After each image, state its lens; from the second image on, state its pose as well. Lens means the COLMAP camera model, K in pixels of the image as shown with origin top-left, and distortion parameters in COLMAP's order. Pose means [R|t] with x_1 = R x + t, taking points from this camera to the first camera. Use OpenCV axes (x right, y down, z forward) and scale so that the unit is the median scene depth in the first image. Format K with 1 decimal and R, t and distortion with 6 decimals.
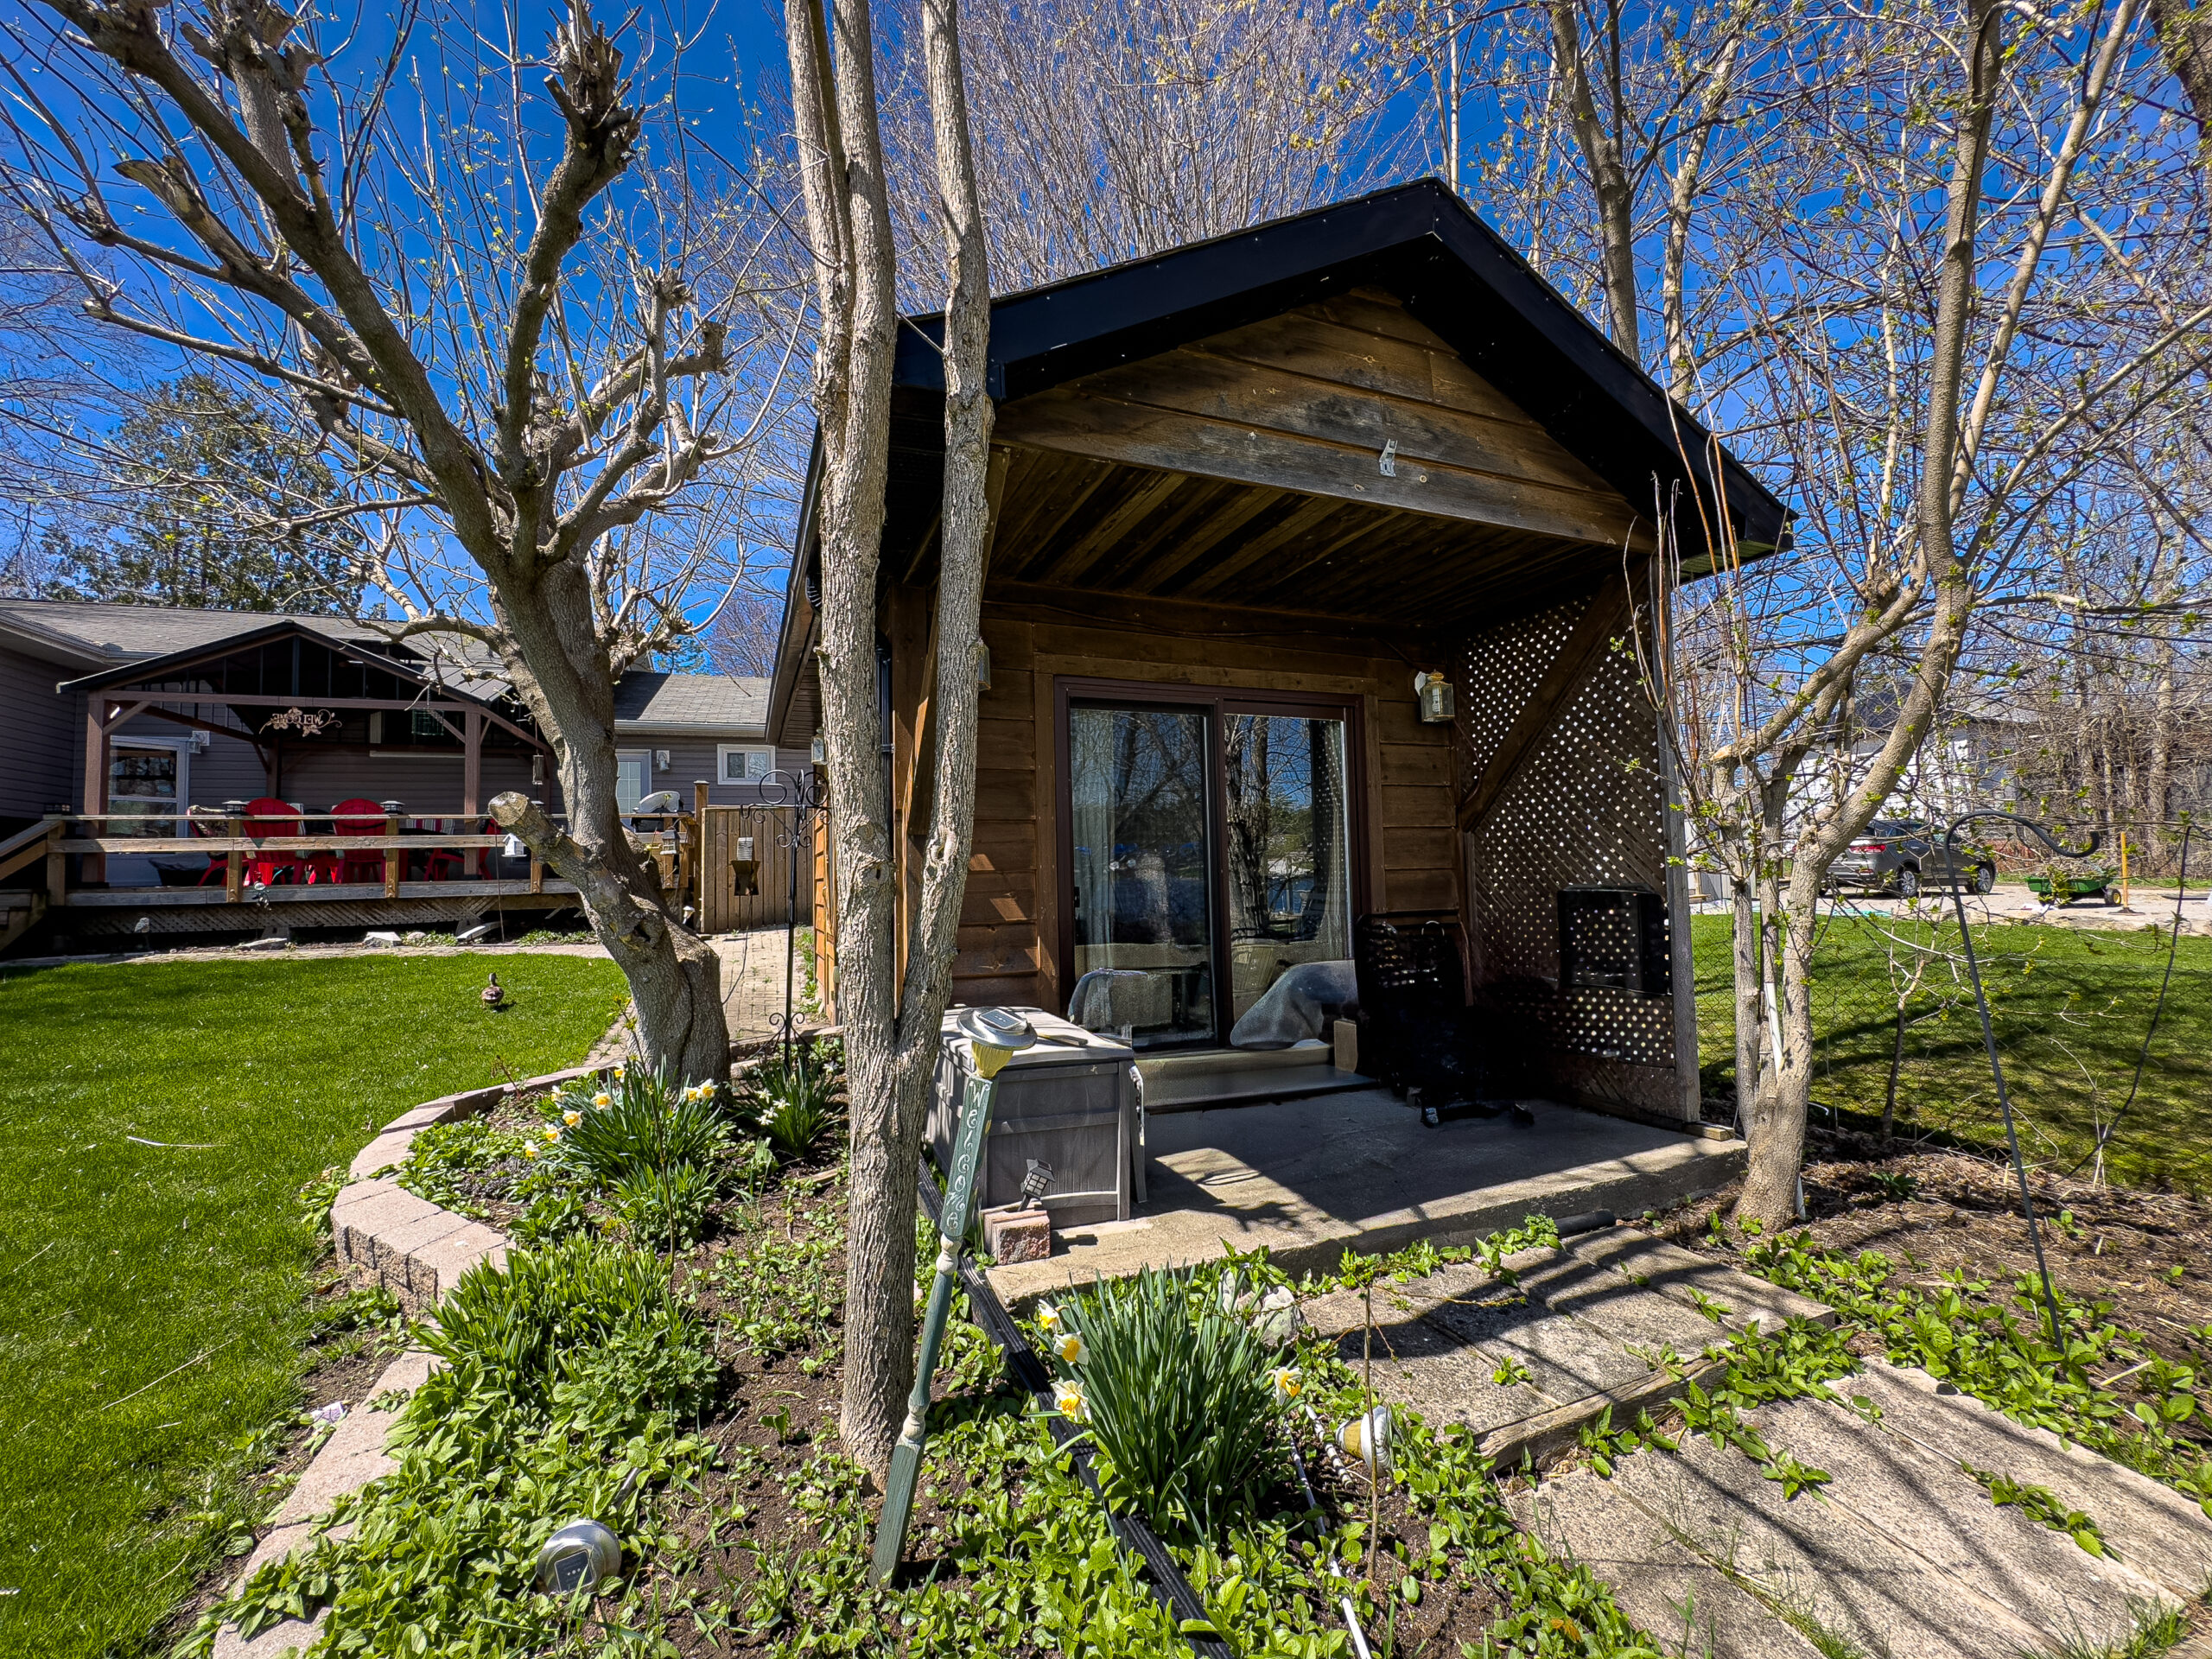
lens RADIAL K [[876.4, 0, 1106.0], [0, 876.4, 829.5], [0, 0, 1]] dist [-0.001649, 0.000266]
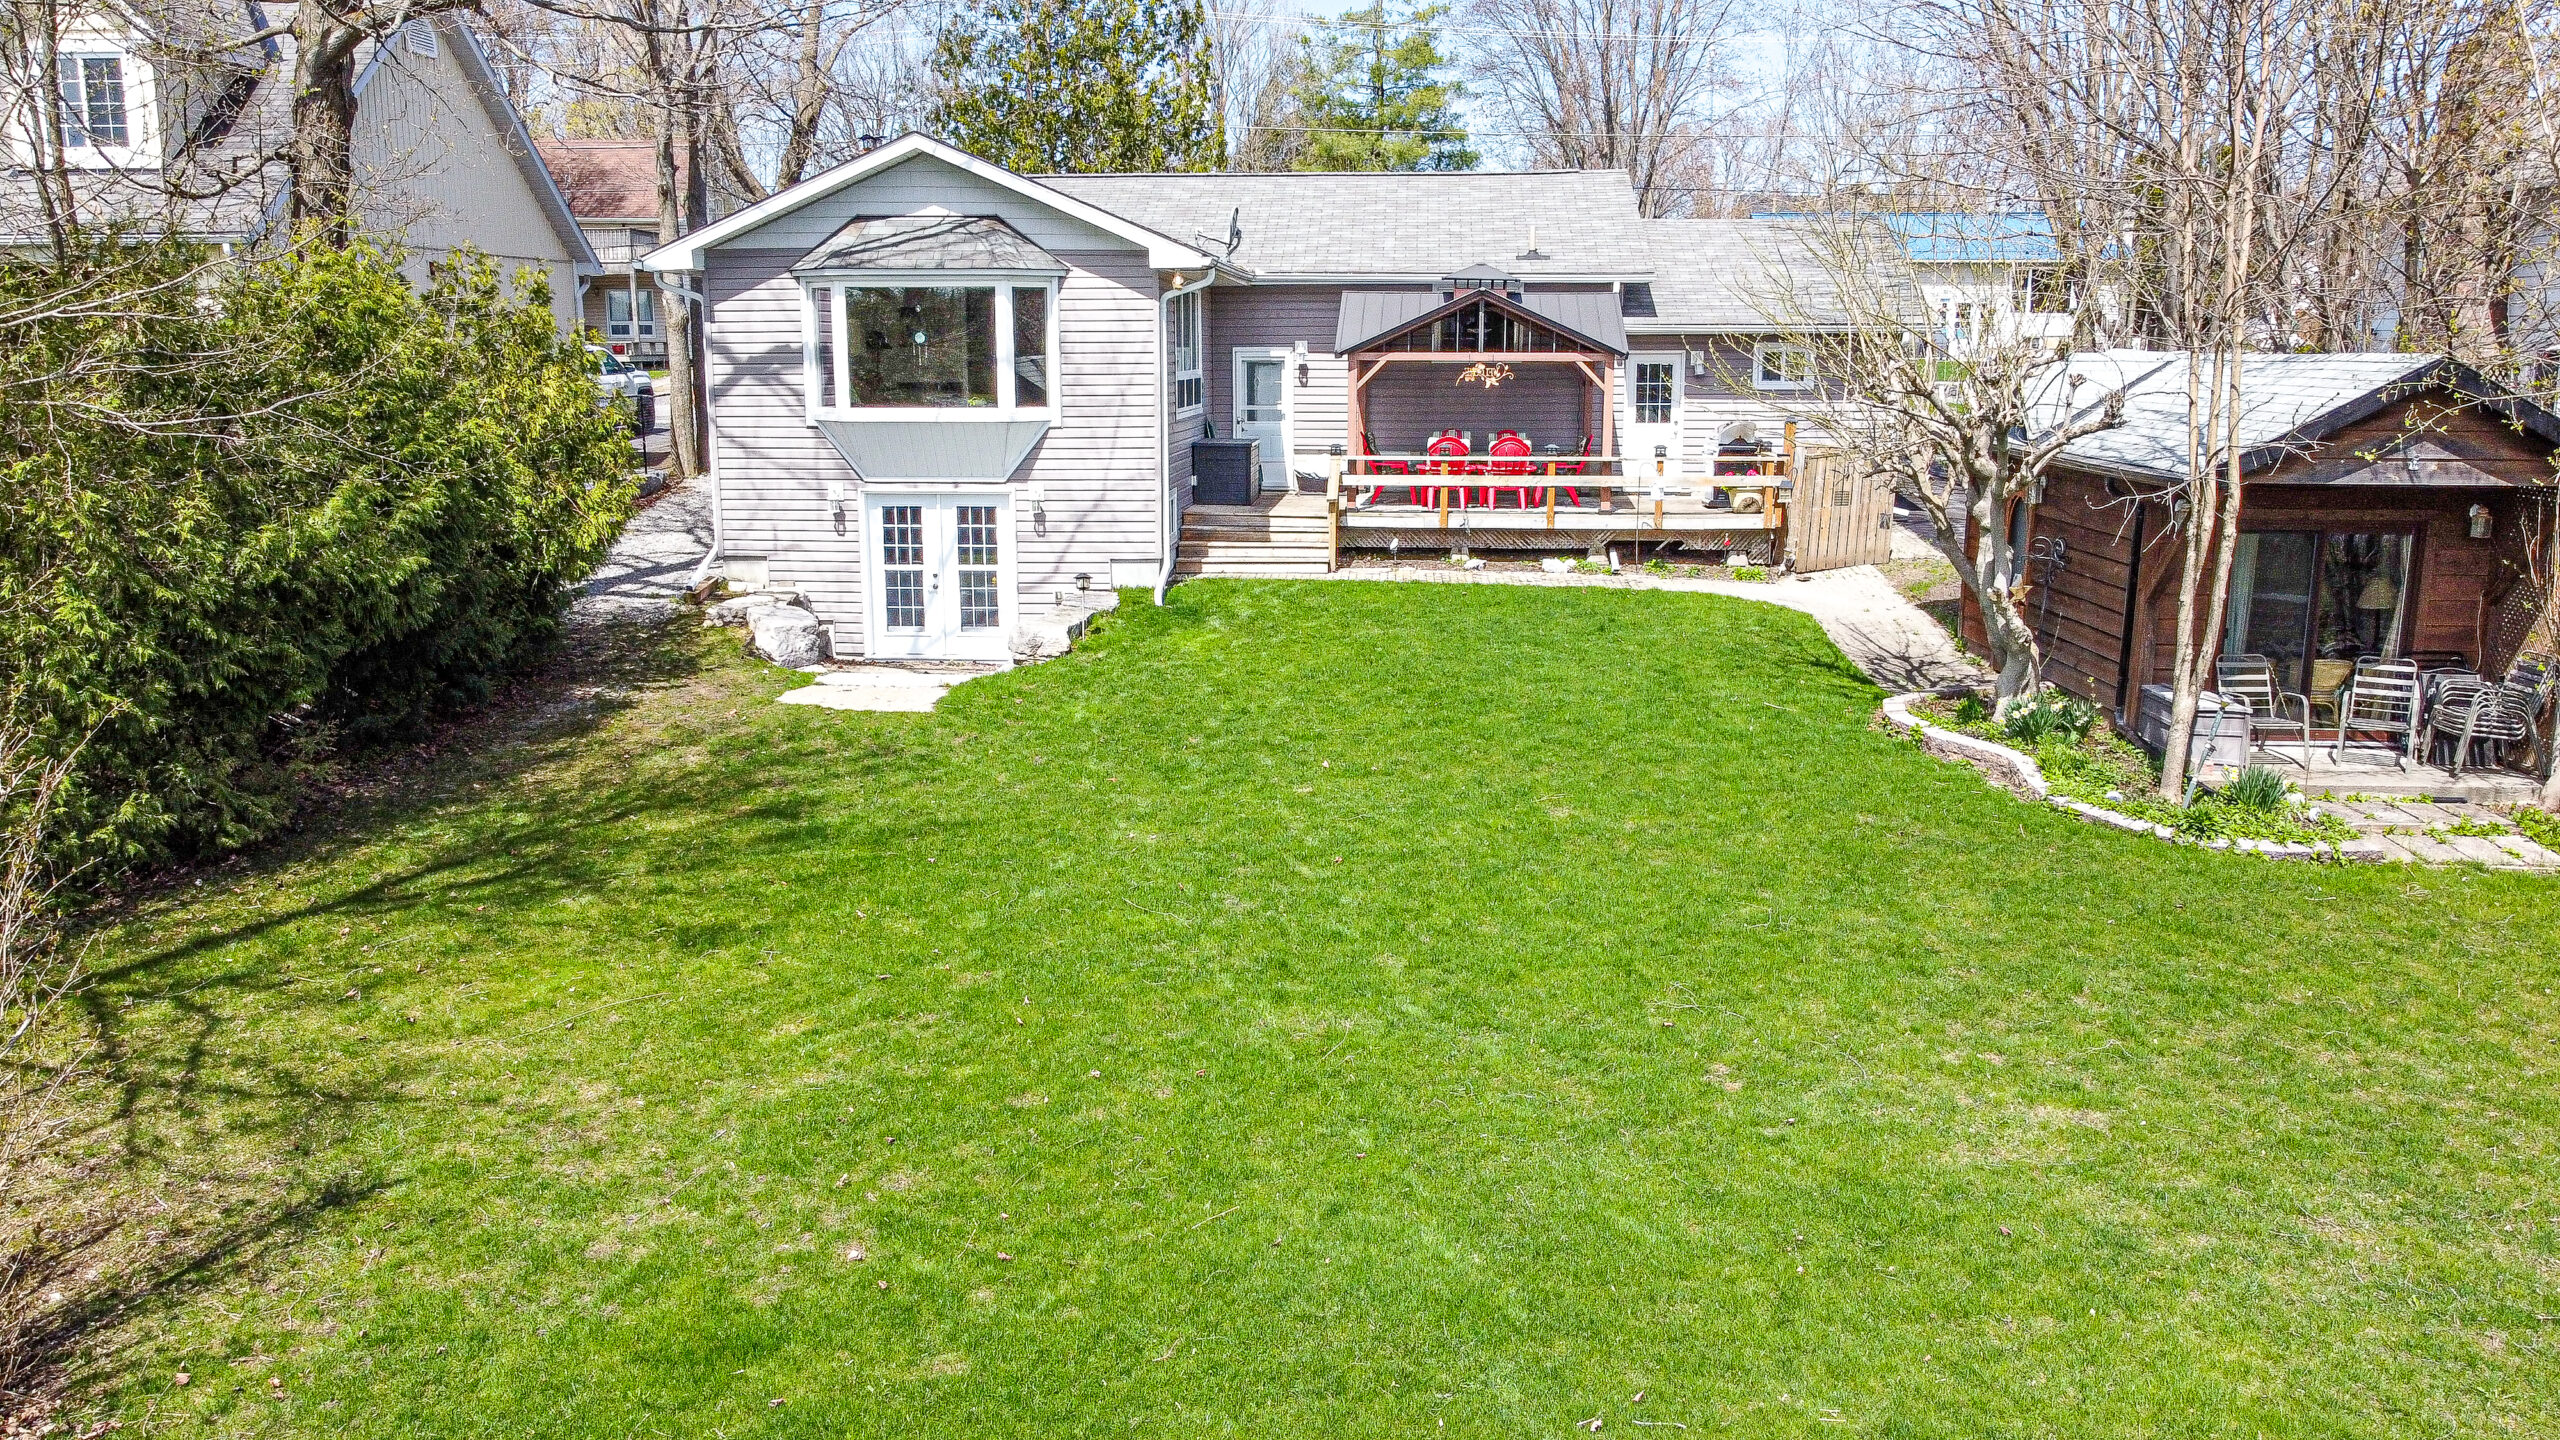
lens RADIAL K [[1769.1, 0, 1280.0], [0, 1769.1, 720.0], [0, 0, 1]] dist [-0.003481, 0.003028]
pose [[0.888020, 0.108304, -0.446867, -0.050698], [0.003688, 0.970155, 0.242458, -0.252018], [0.459790, -0.216956, 0.861118, -1.280900]]
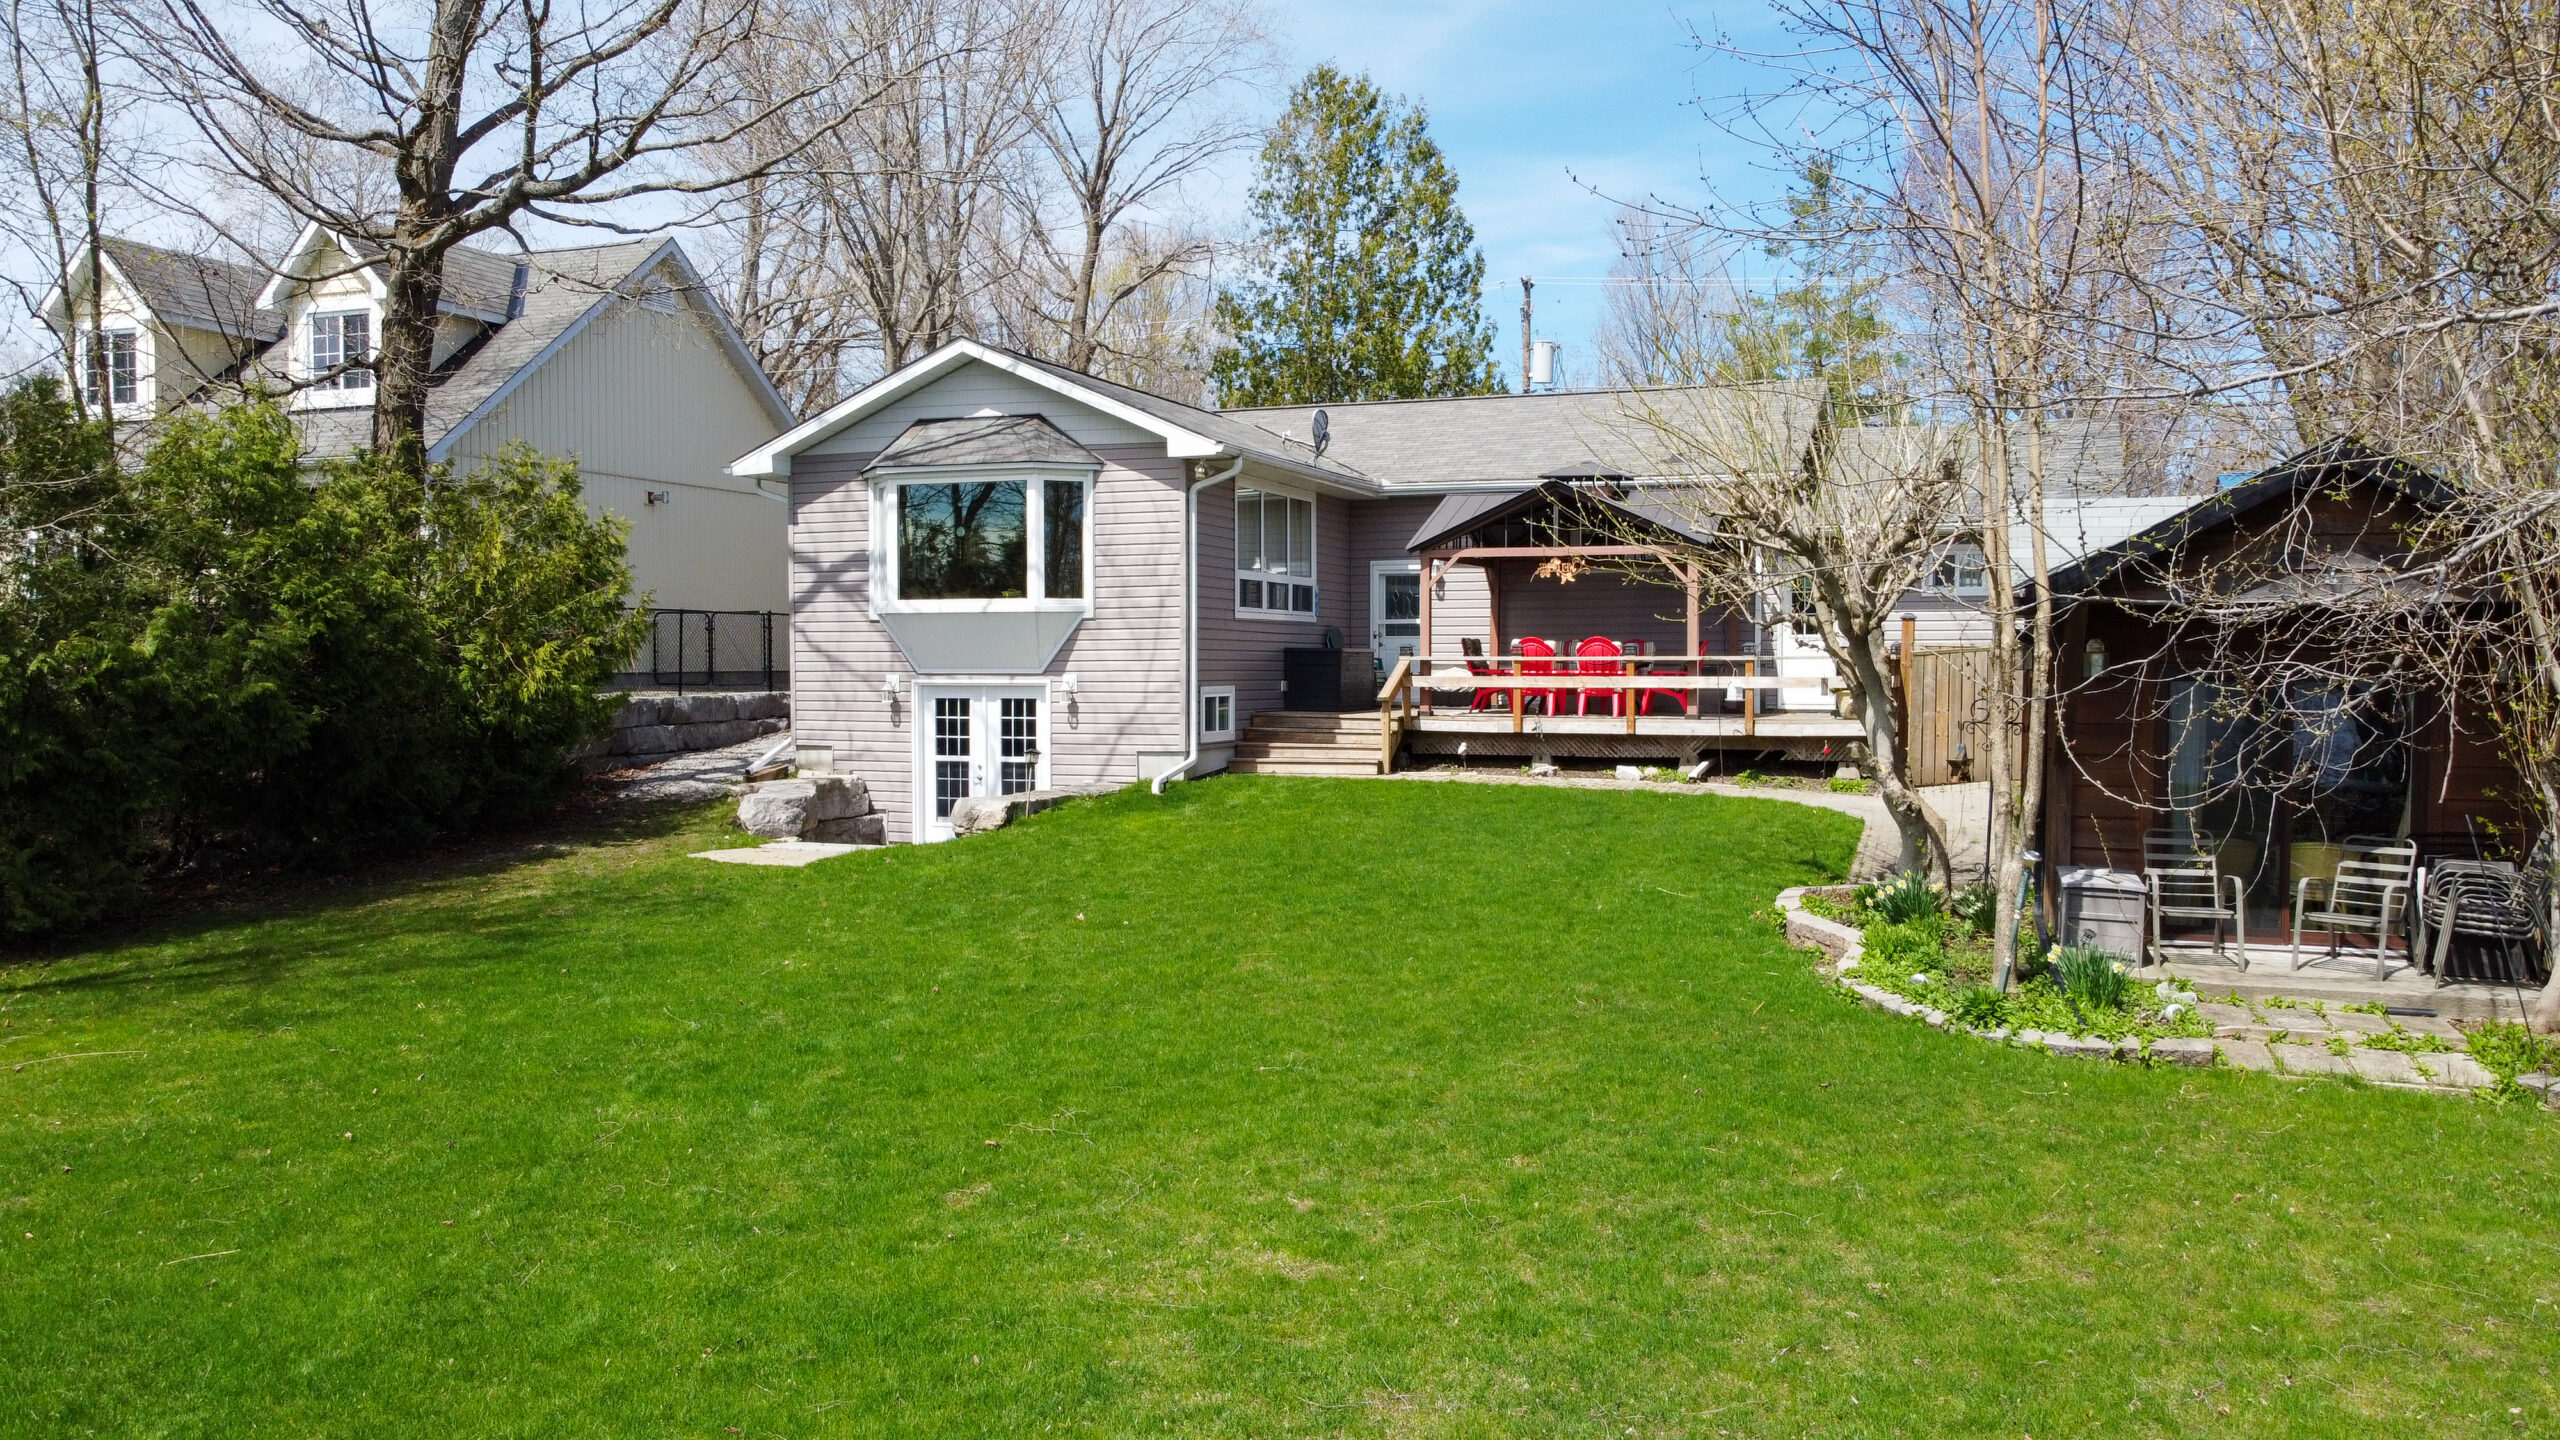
lens RADIAL K [[1792.6, 0, 1280.0], [0, 1792.6, 720.0], [0, 0, 1]] dist [0.003408, -0.001310]
pose [[0.733074, 0.042846, -0.678798, 0.365464], [0.015571, 0.996695, 0.079728, -0.121760], [0.679971, -0.069016, 0.729984, -0.906971]]
